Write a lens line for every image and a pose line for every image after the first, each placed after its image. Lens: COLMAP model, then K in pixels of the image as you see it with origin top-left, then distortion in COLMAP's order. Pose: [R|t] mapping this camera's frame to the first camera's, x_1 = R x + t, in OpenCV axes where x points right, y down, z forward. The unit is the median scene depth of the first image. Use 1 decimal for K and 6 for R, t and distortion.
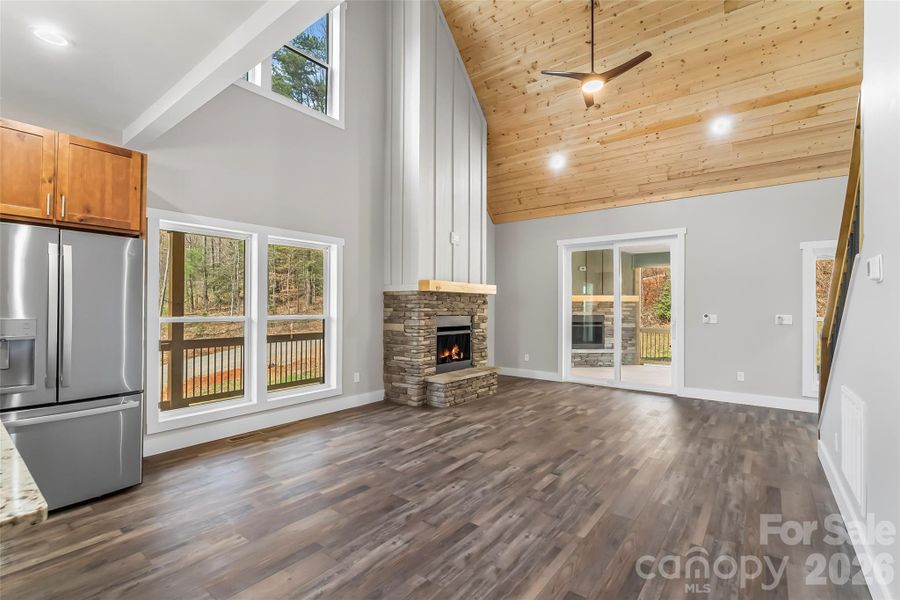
lens RADIAL K [[407.7, 0, 452.7], [0, 407.7, 303.2], [0, 0, 1]] dist [-0.000256, -0.000410]
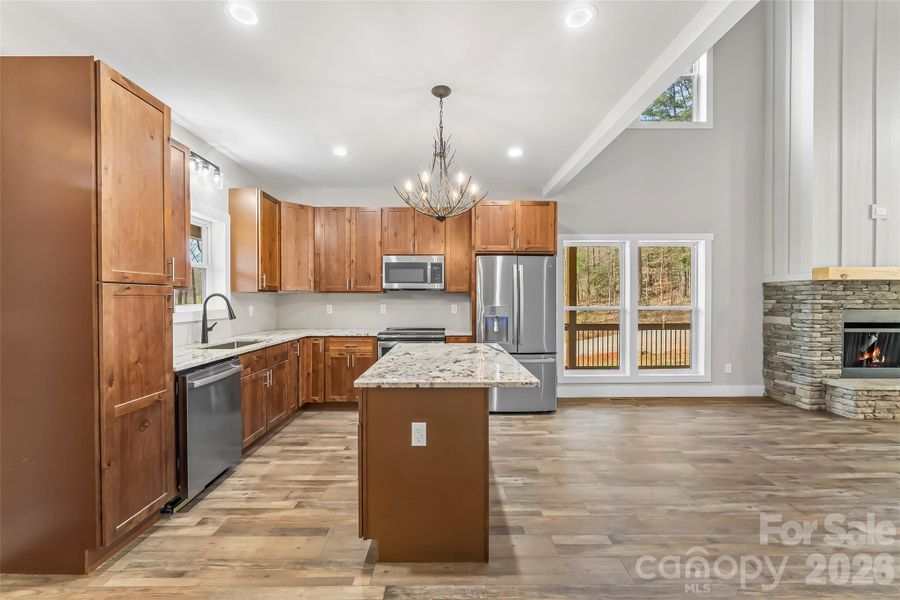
lens RADIAL K [[374.9, 0, 446.7], [0, 374.9, 302.4], [0, 0, 1]] dist [-0.001943, -0.000290]
pose [[0.617435, 0.001906, -0.786620, 0.064660], [0.011117, 0.999876, 0.011148, -0.000208], [0.786543, -0.015629, 0.617337, -0.124175]]
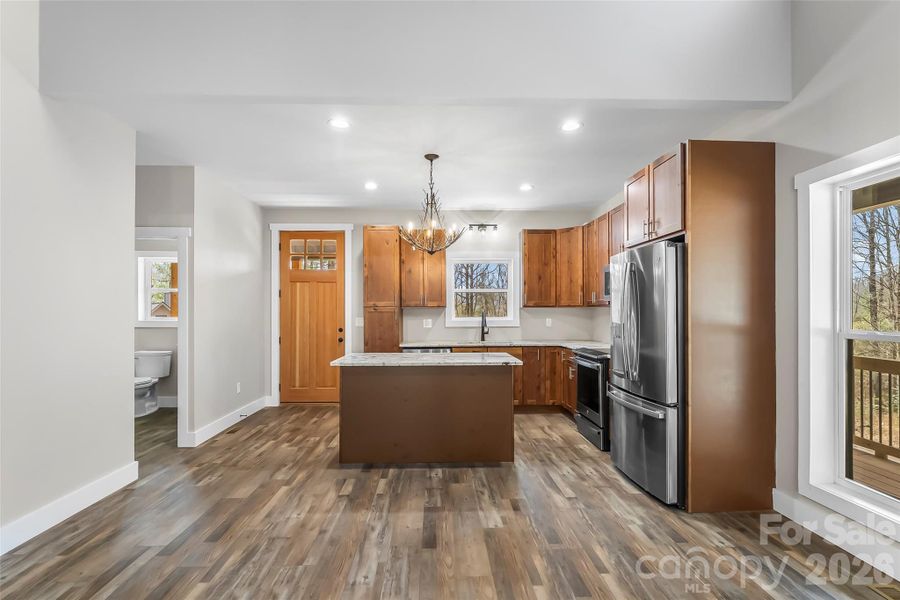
lens RADIAL K [[451.1, 0, 448.6], [0, 451.1, 313.2], [0, 0, 1]] dist [-0.001665, -0.000220]
pose [[-0.770335, -0.004510, -0.637624, 0.147115], [0.003398, 0.999932, -0.011178, 0.009227], [0.637631, -0.010778, -0.770267, 0.793604]]
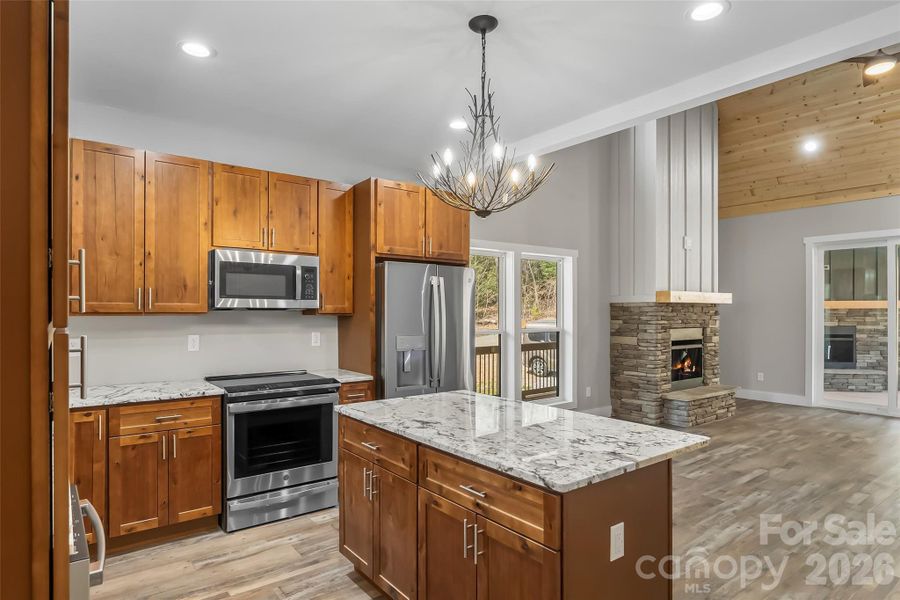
lens RADIAL K [[515.6, 0, 452.1], [0, 515.6, 311.9], [0, 0, 1]] dist [-0.000684, 0.000298]
pose [[0.968943, -0.003641, -0.247257, -0.242454], [0.006341, 0.999929, 0.010125, -0.022984], [0.247203, -0.011378, 0.968897, -0.269799]]
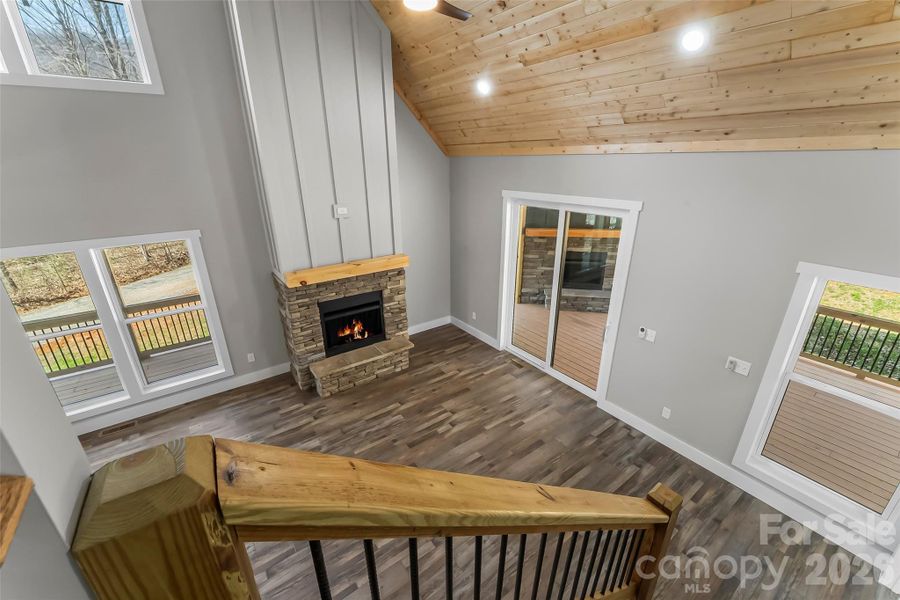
lens RADIAL K [[368.3, 0, 450.6], [0, 368.3, 304.0], [0, 0, 1]] dist [-0.001221, -0.000155]
pose [[0.958420, 0.090507, -0.270627, 0.498909], [0.017185, 0.928342, 0.371330, -0.288123], [0.284843, -0.360540, 0.888187, 0.345715]]
